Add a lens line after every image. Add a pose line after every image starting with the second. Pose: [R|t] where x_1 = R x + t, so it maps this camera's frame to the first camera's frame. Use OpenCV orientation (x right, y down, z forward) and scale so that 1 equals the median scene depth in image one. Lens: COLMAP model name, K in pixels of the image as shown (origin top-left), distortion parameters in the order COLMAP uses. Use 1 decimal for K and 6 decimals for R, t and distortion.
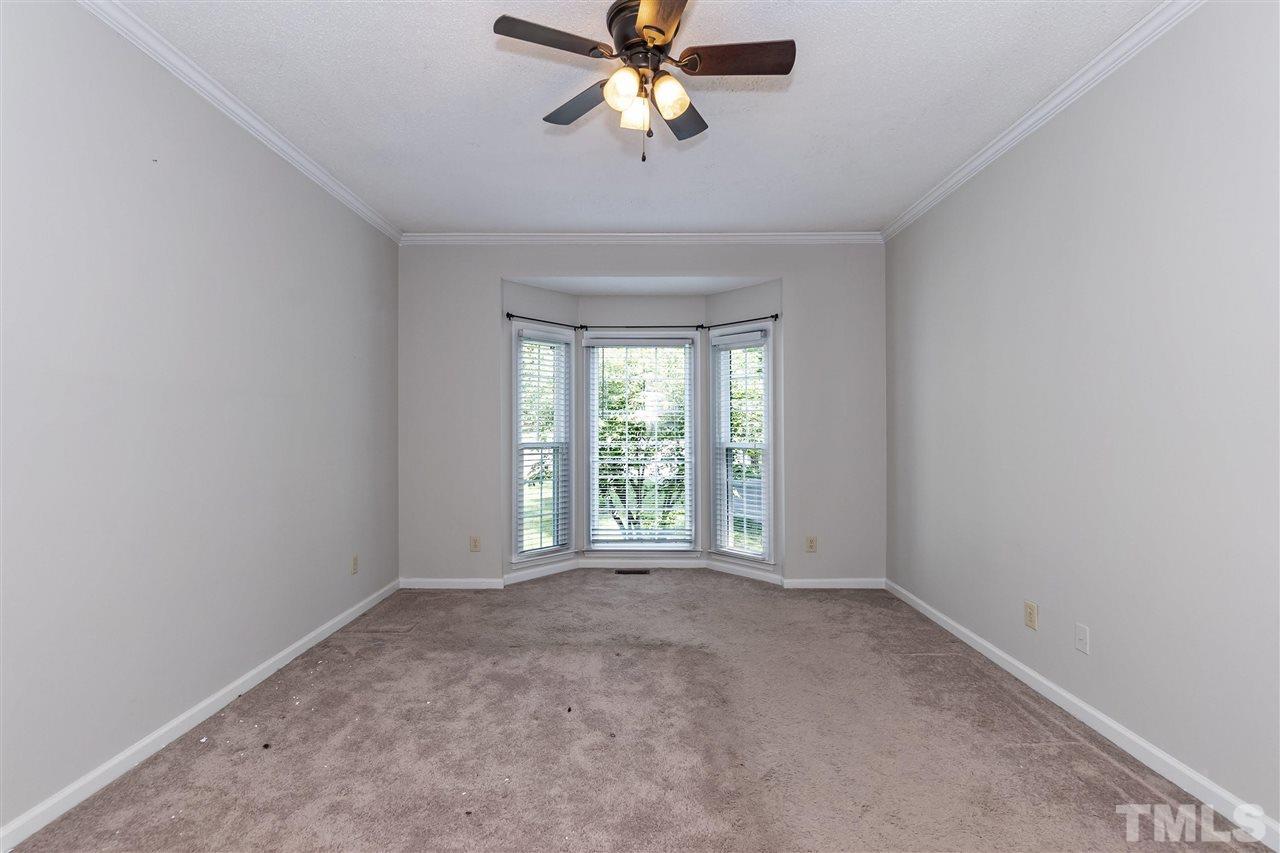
lens RADIAL K [[545.3, 0, 640.0], [0, 545.3, 426.5], [0, 0, 1]] dist [-0.001466, 0.000204]
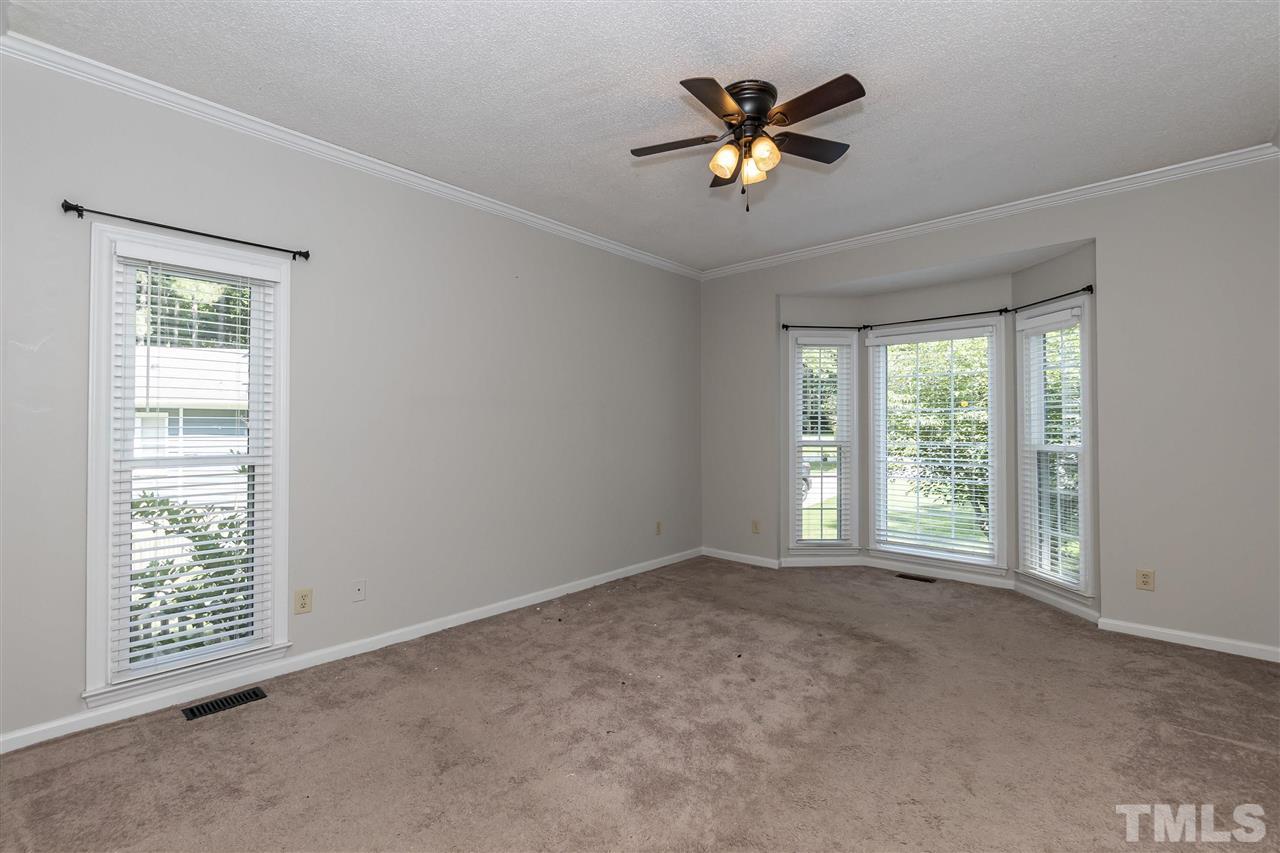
lens RADIAL K [[545.3, 0, 640.0], [0, 545.3, 426.5], [0, 0, 1]] dist [-0.001466, 0.000204]
pose [[0.754456, 0.000762, -0.656350, 0.357956], [0.000598, 0.999998, 0.001848, -0.000816], [0.656350, -0.001787, 0.754455, -0.052333]]
